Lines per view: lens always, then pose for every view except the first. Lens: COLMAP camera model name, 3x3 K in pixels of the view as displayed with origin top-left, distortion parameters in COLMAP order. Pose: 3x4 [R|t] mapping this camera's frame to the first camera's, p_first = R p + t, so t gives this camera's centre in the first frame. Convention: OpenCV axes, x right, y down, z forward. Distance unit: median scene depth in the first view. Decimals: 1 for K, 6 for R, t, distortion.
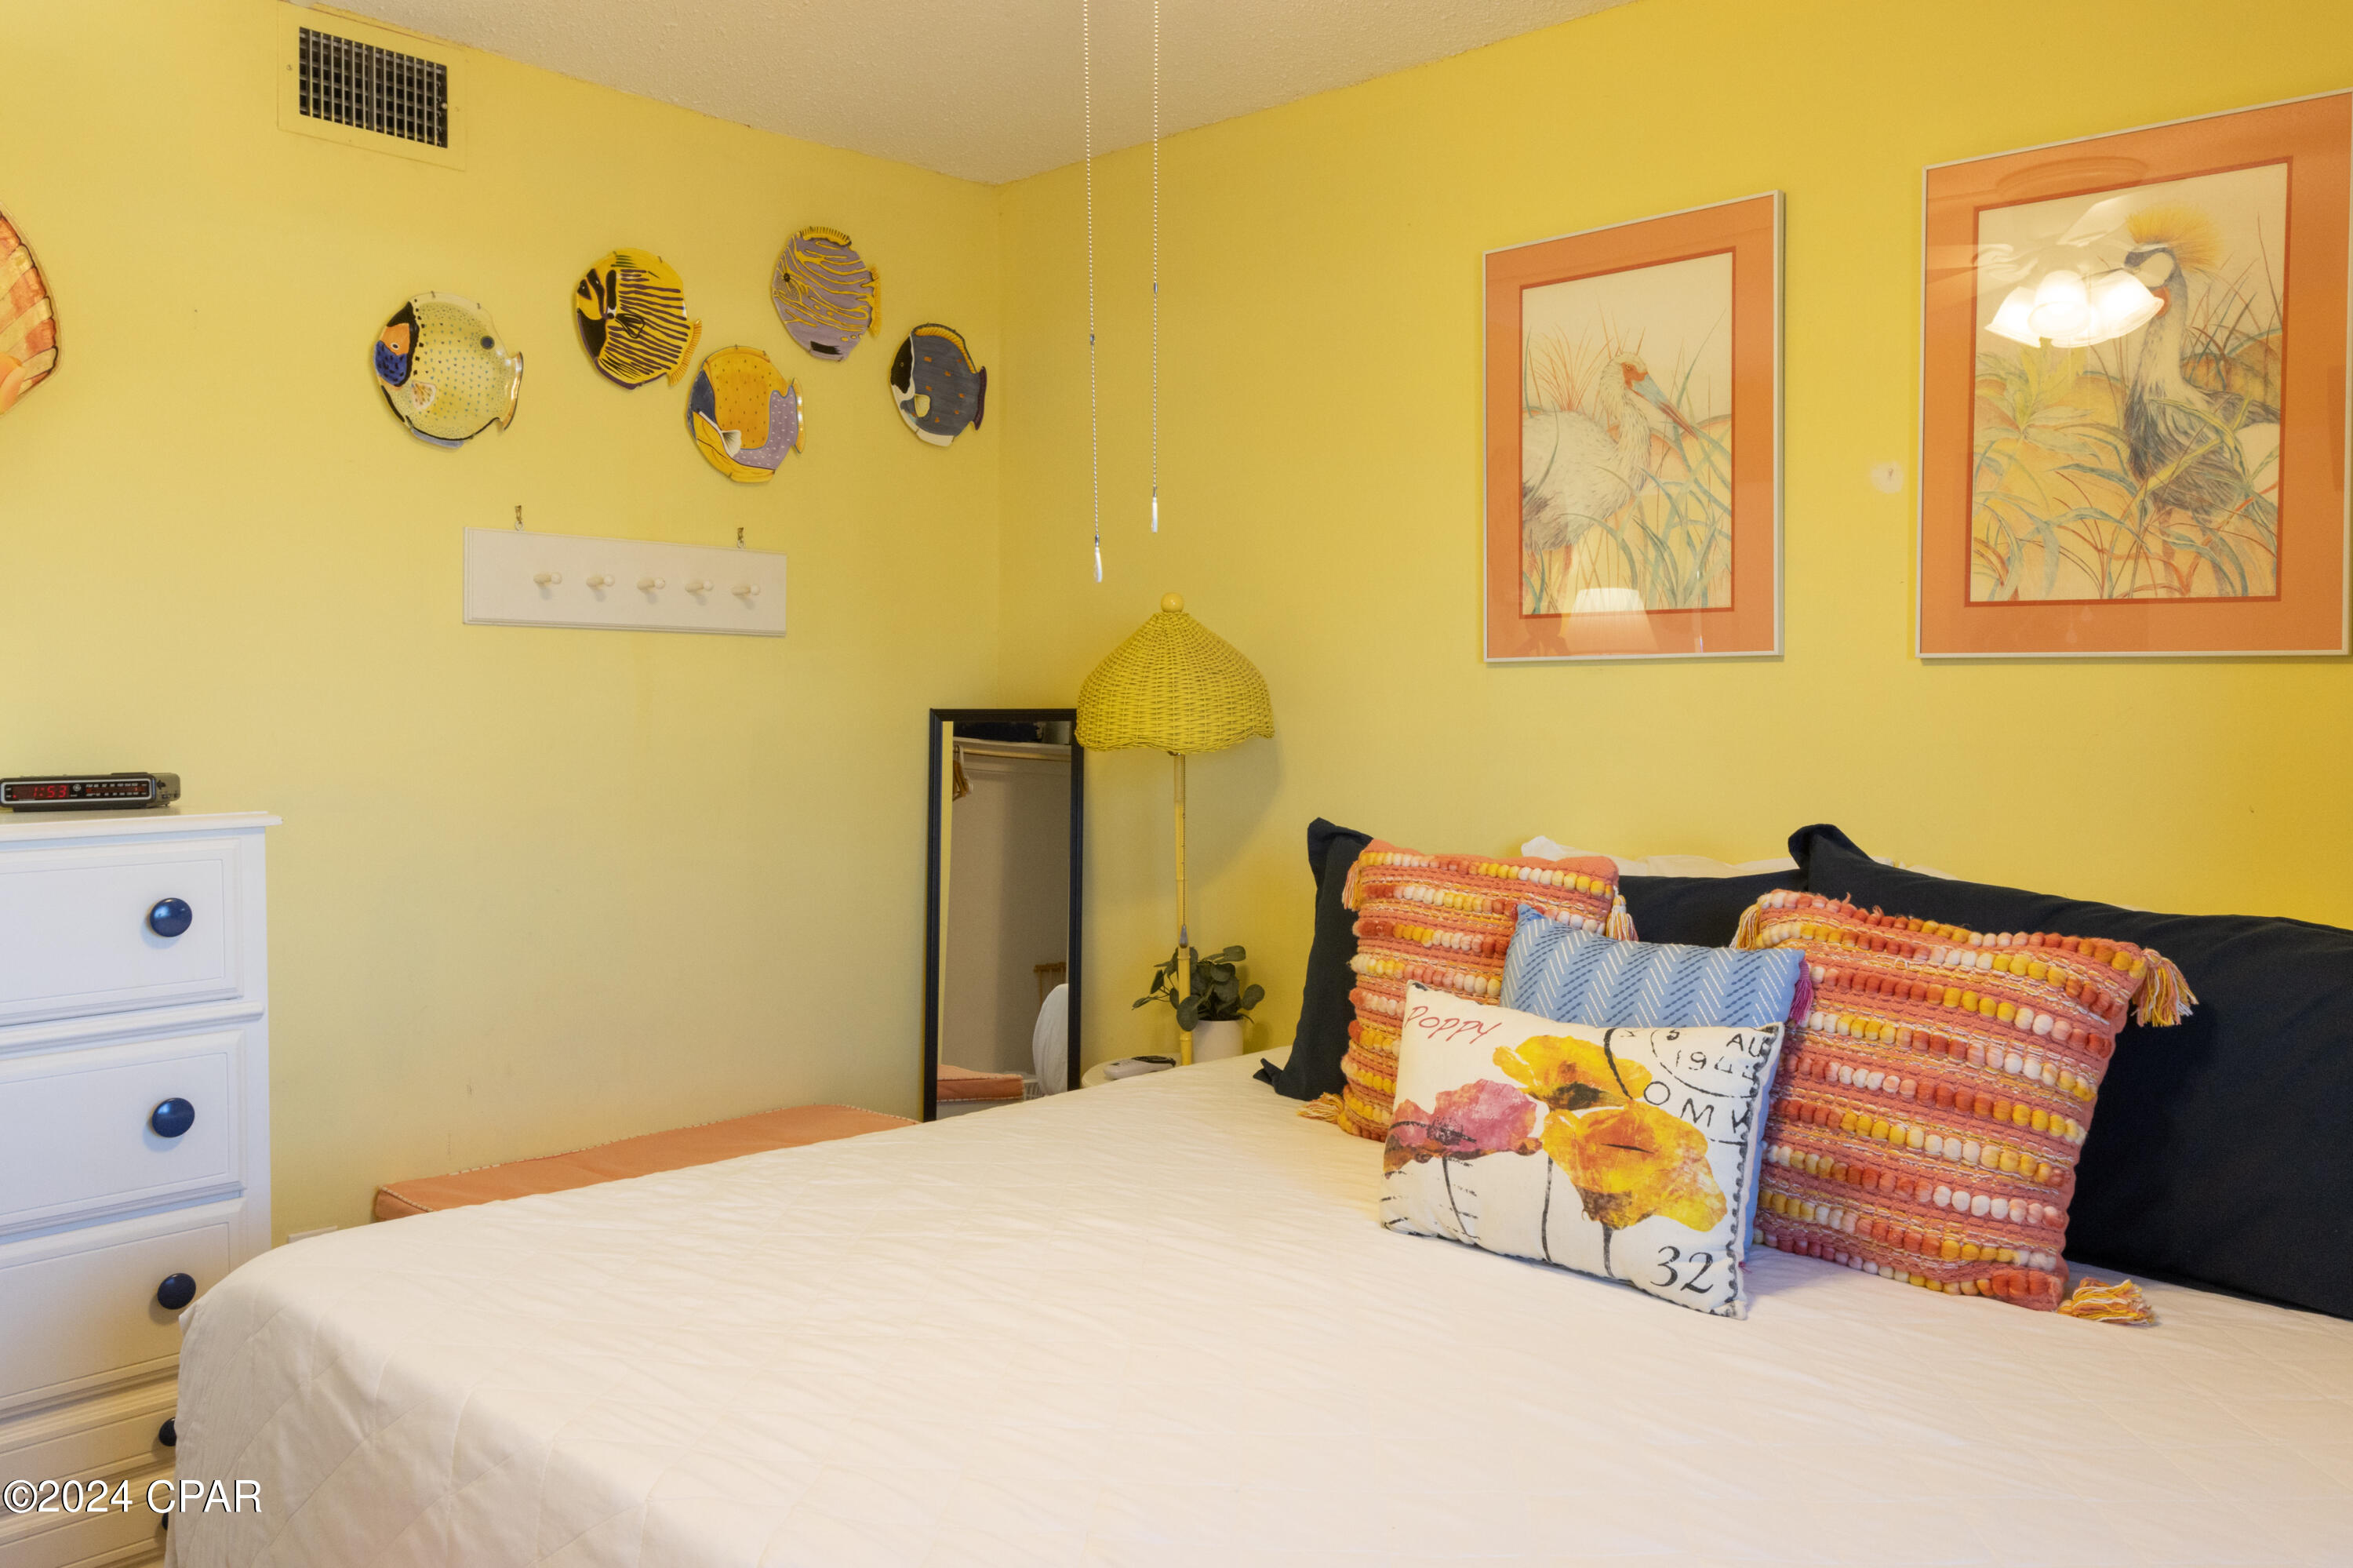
lens RADIAL K [[1770.2, 0, 1170.9], [0, 1770.2, 726.8], [0, 0, 1]] dist [0.011872, -0.000128]
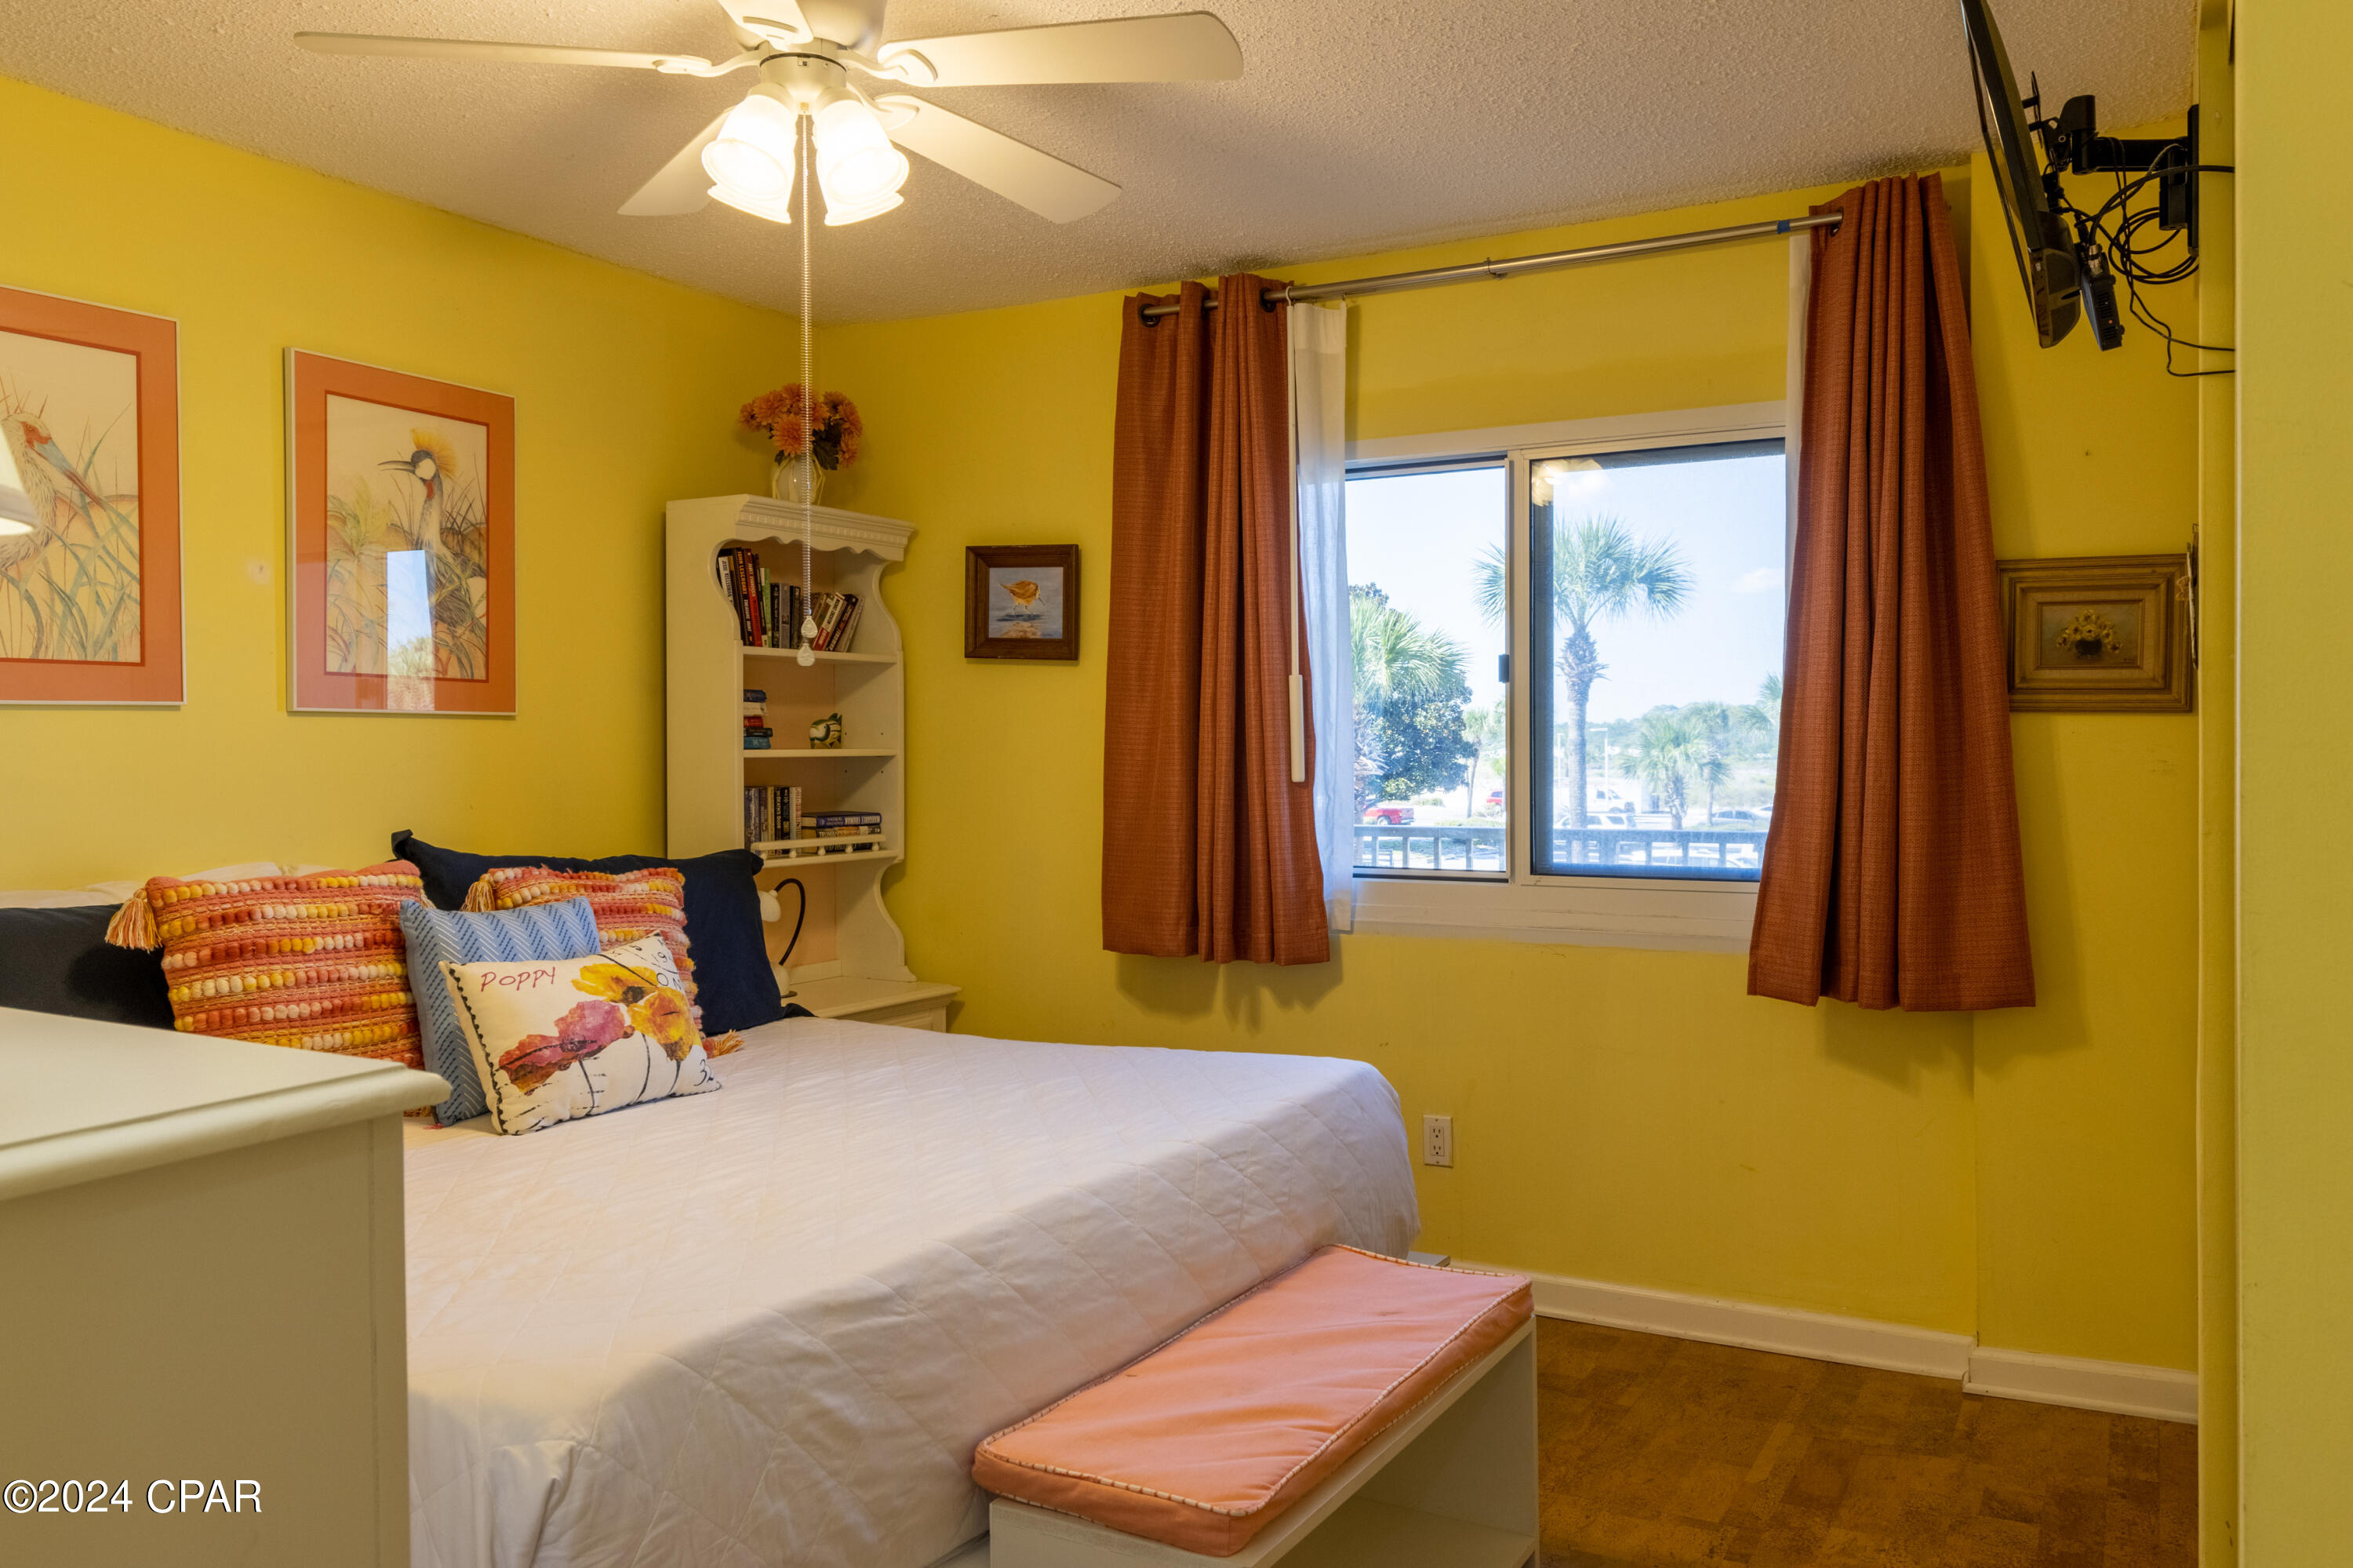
lens RADIAL K [[1770.2, 0, 1170.9], [0, 1770.2, 726.8], [0, 0, 1]] dist [0.011872, -0.000128]
pose [[-0.211691, 0.006646, 0.977314, -1.057528], [0.019742, 0.999802, -0.002523, -0.010446], [-0.977137, 0.018760, -0.211780, 0.651289]]
